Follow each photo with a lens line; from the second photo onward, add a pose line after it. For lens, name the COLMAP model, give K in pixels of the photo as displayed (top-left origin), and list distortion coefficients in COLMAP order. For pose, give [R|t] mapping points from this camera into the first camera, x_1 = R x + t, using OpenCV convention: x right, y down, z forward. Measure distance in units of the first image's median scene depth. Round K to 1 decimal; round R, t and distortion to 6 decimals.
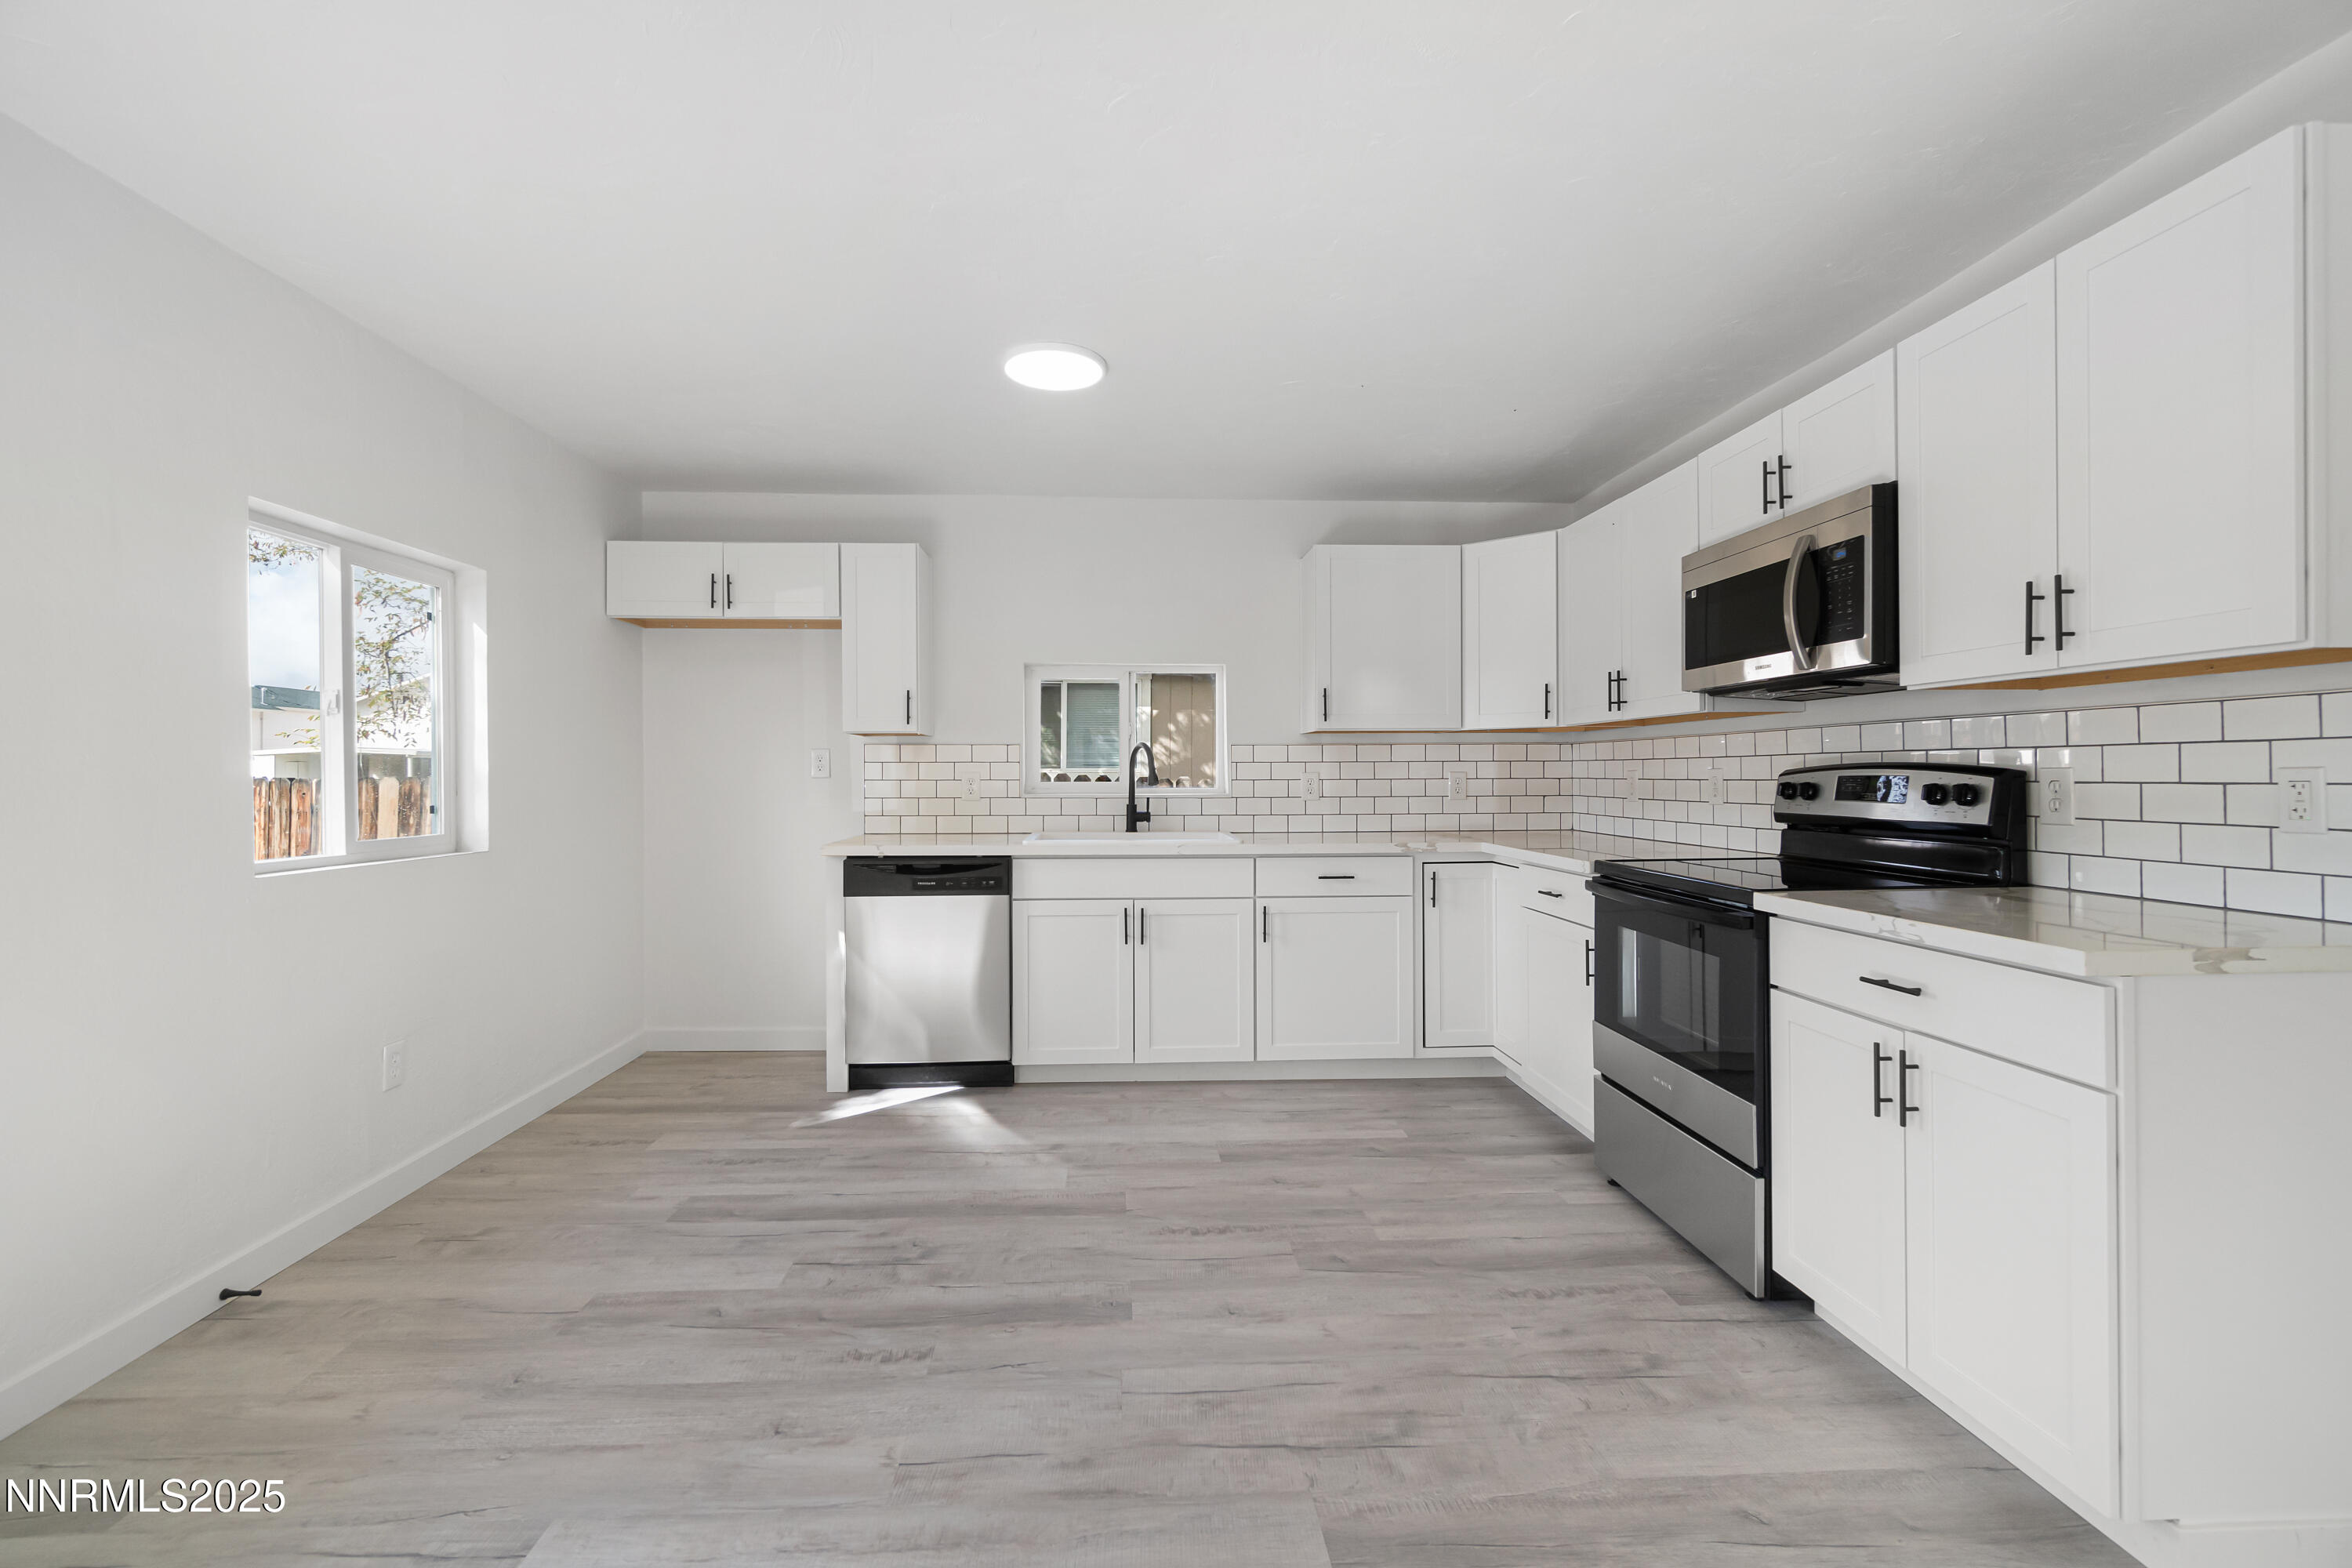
lens RADIAL K [[1013.0, 0, 1161.7], [0, 1013.0, 773.8], [0, 0, 1]] dist [-0.002640, 0.001028]
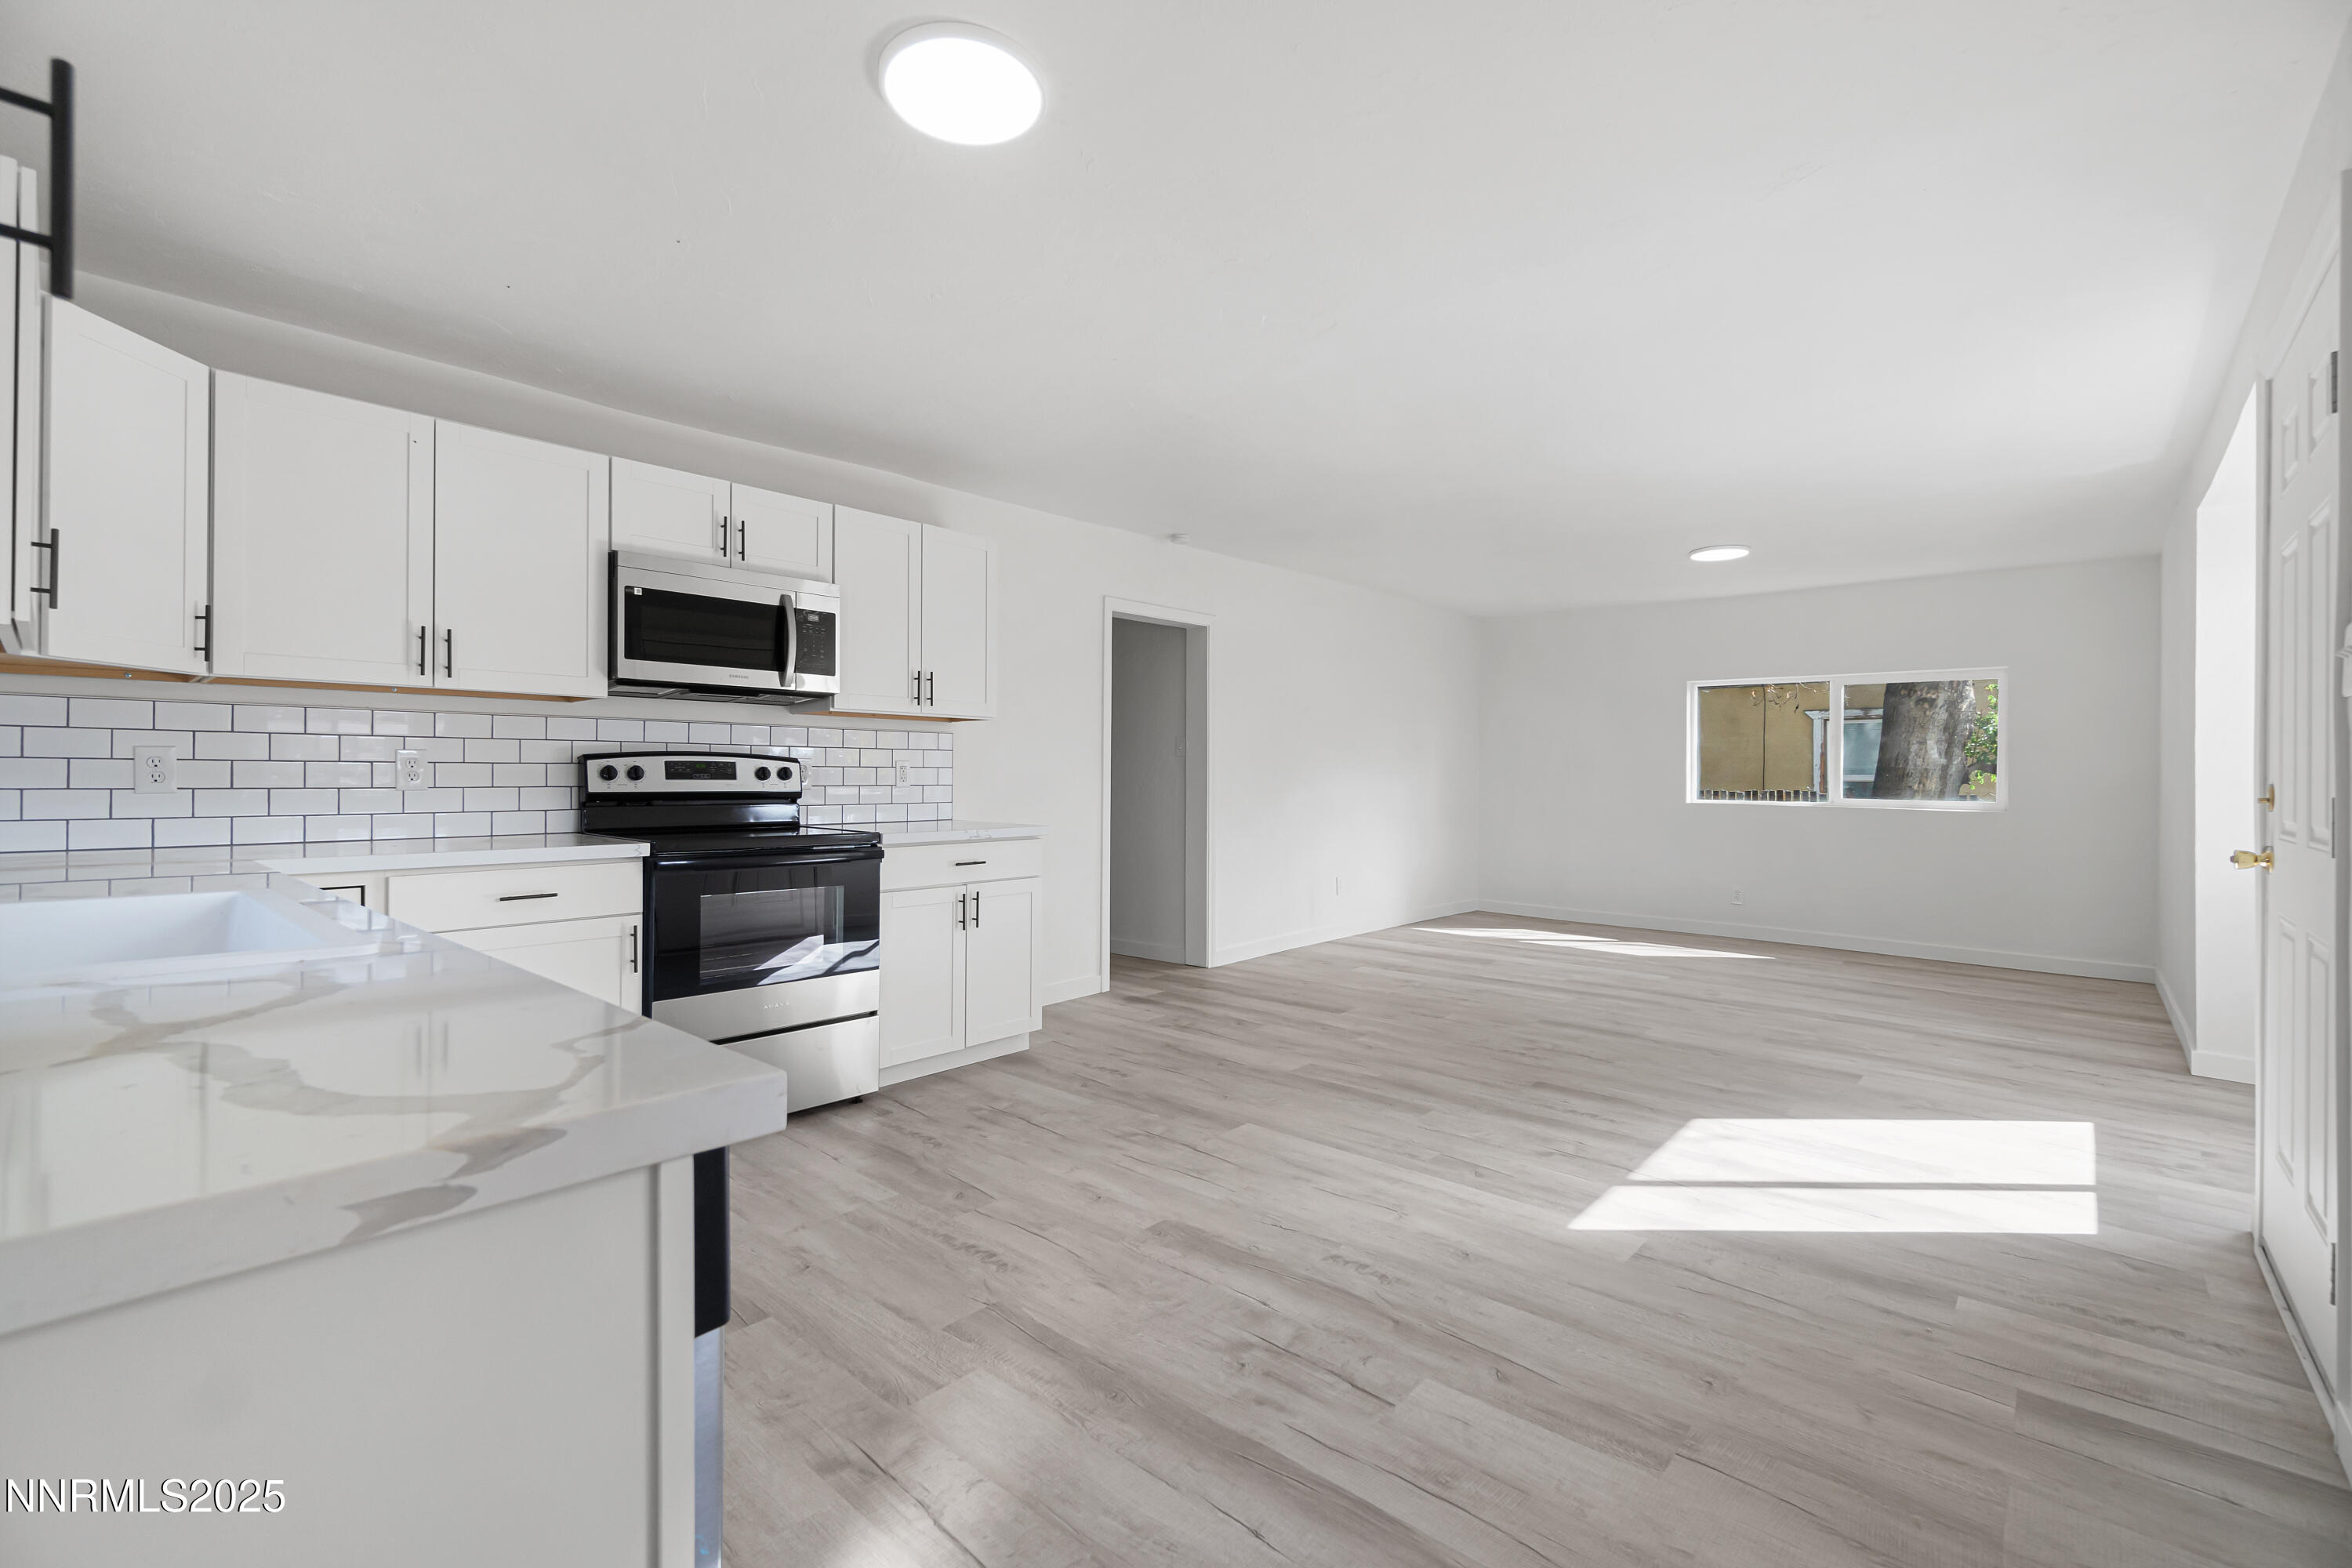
lens RADIAL K [[1013.0, 0, 1161.7], [0, 1013.0, 773.8], [0, 0, 1]] dist [-0.002640, 0.001028]
pose [[-0.705783, 0.006967, 0.708393, -0.623529], [0.000692, 0.999958, -0.009145, 0.028218], [-0.708427, -0.005964, -0.705759, 1.333031]]
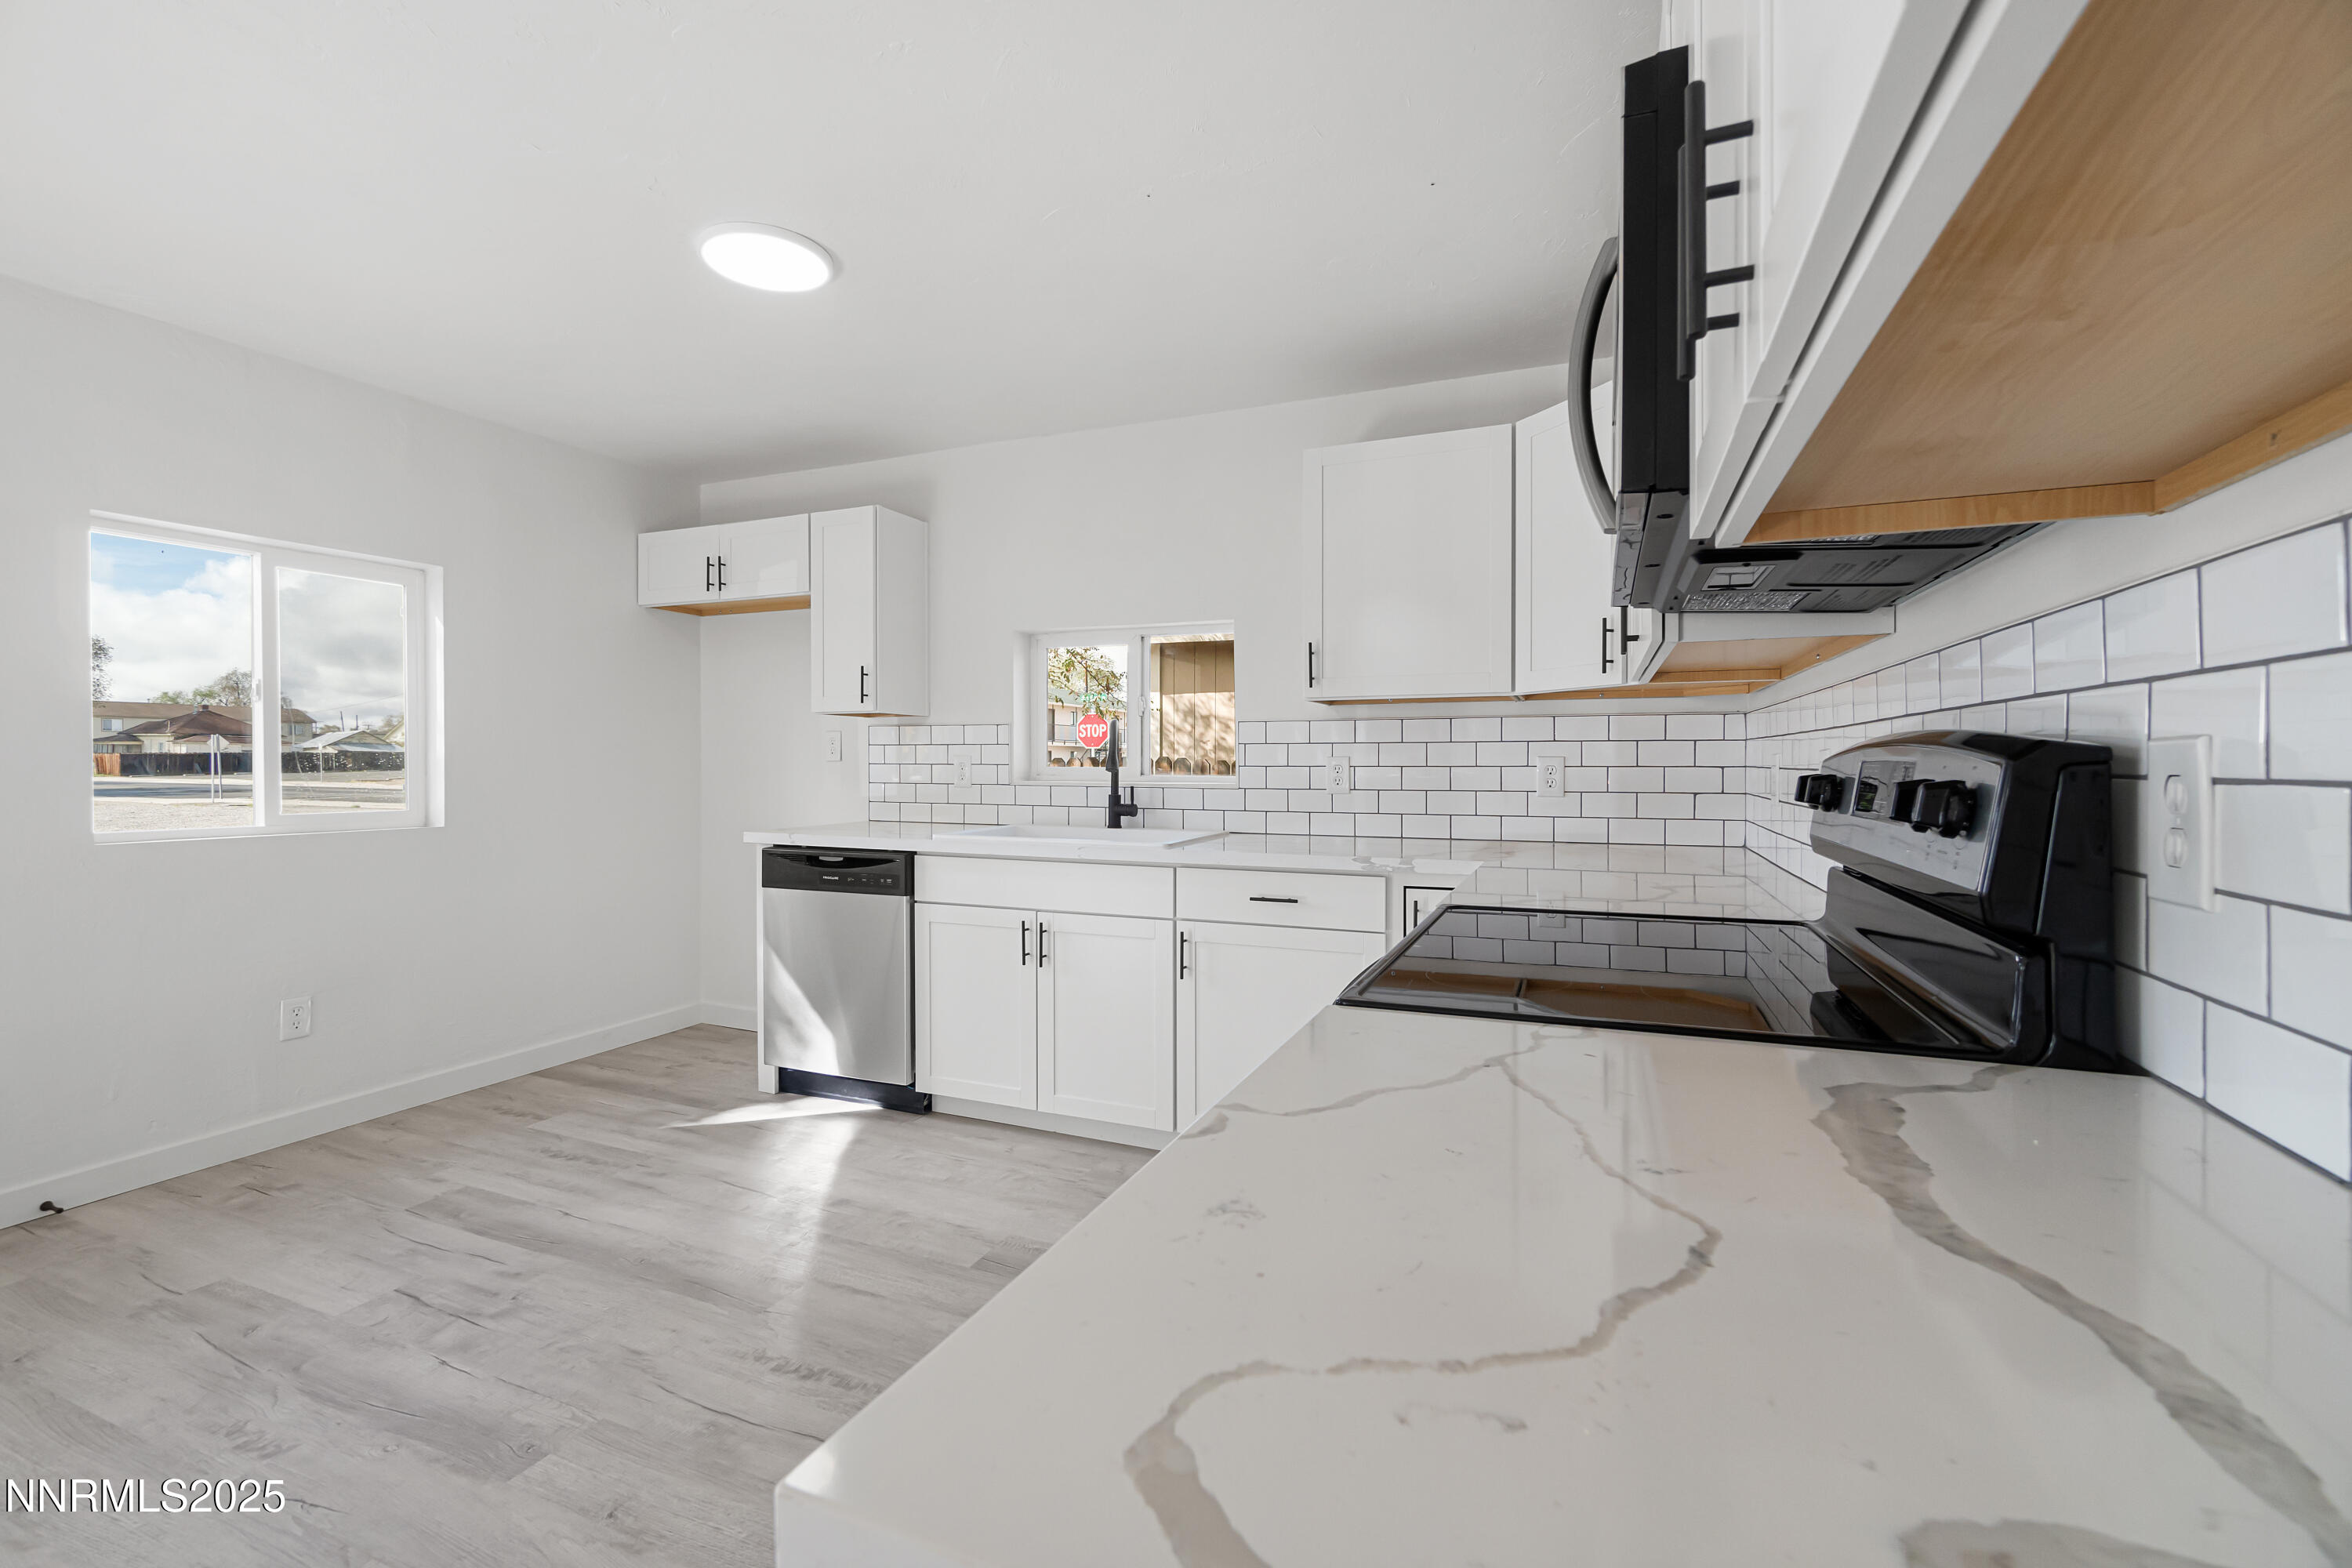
lens RADIAL K [[1013.0, 0, 1161.7], [0, 1013.0, 773.8], [0, 0, 1]] dist [-0.002640, 0.001028]
pose [[0.898312, 0.009562, -0.439253, 0.534199], [-0.003786, 0.999894, 0.014024, 0.001900], [0.439341, -0.010935, 0.898254, 0.397508]]
